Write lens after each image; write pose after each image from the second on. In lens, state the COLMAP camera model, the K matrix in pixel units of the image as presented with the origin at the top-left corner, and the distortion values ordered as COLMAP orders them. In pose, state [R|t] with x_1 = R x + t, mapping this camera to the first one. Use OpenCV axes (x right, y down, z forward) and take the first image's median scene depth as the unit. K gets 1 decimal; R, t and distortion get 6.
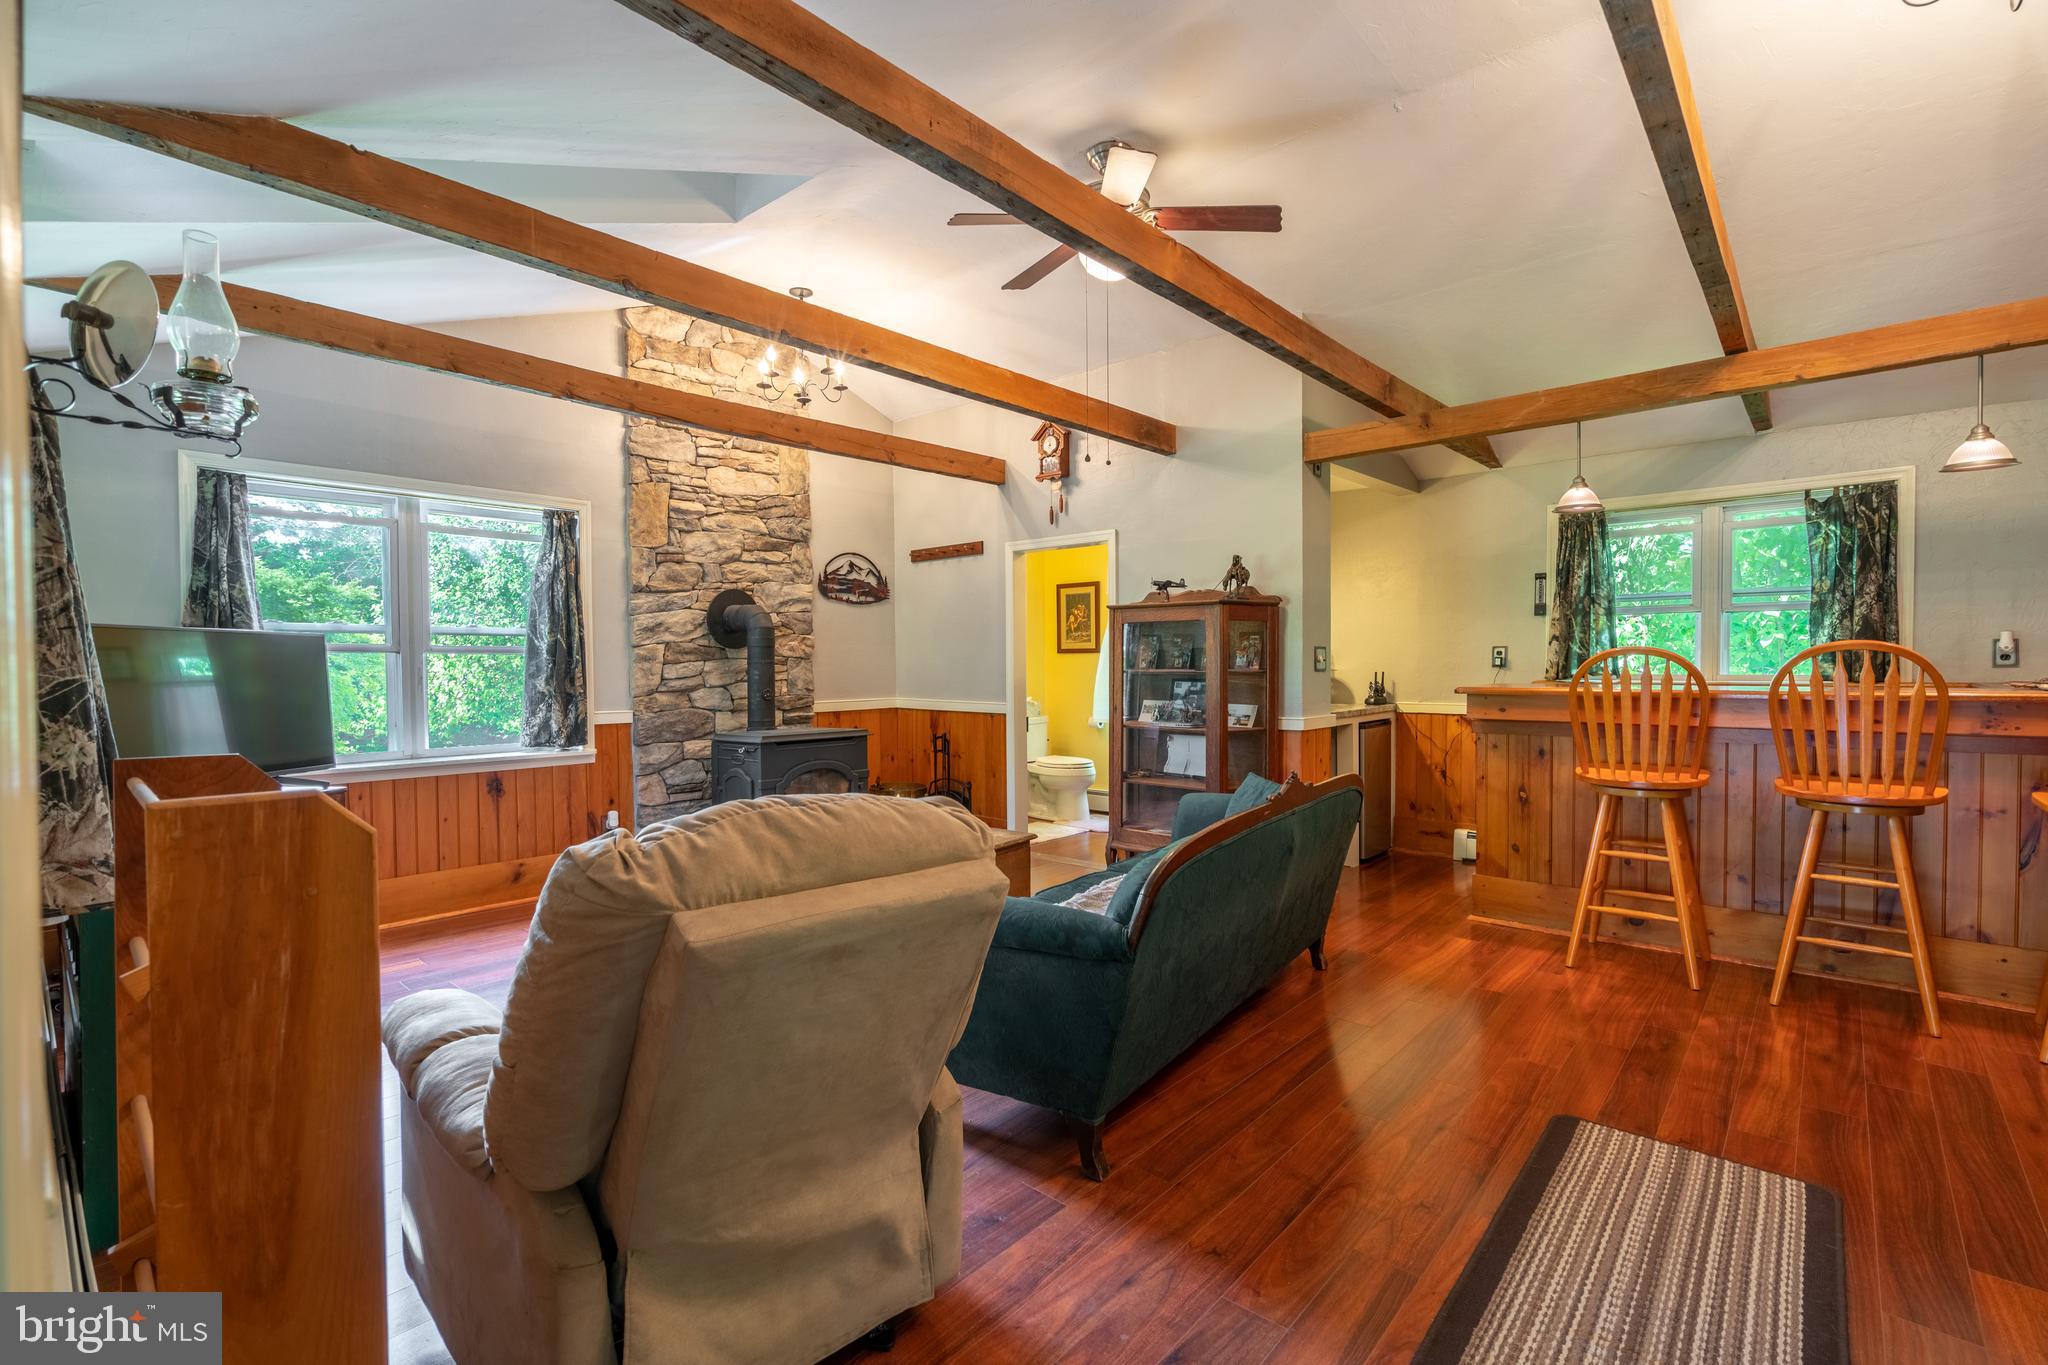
lens RADIAL K [[907.6, 0, 1021.5], [0, 907.6, 681.8], [0, 0, 1]] dist [-0.008560, 0.000544]
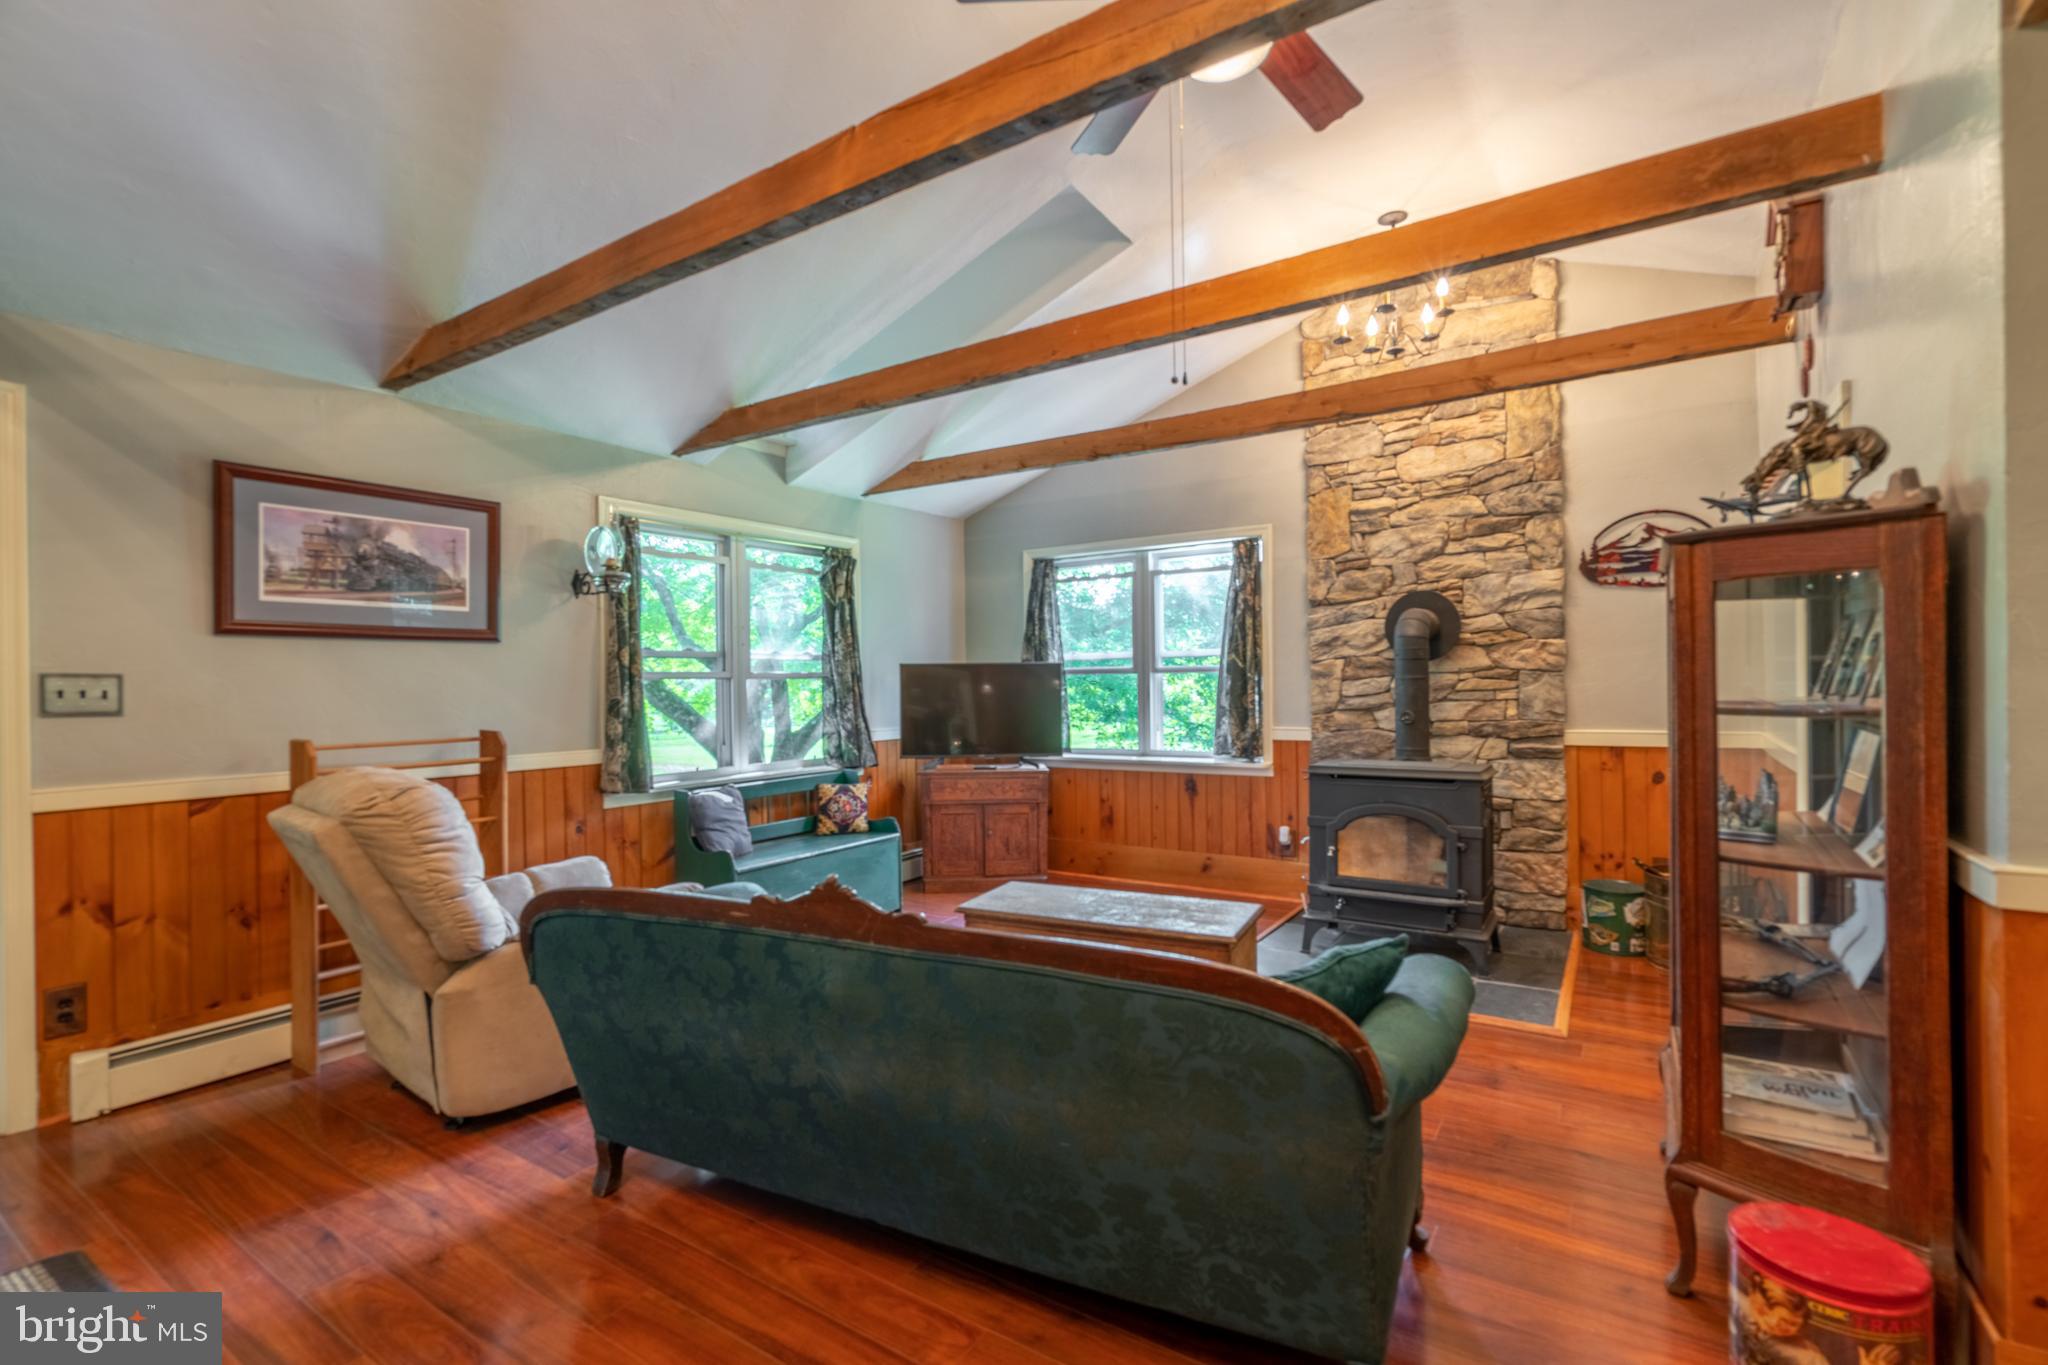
lens RADIAL K [[907.6, 0, 1021.5], [0, 907.6, 681.8], [0, 0, 1]] dist [-0.008560, 0.000544]
pose [[0.154439, 0.003847, -0.987995, 0.468144], [-0.005659, 0.999979, 0.003009, -0.018681], [0.987986, 0.005127, 0.154457, 0.519181]]
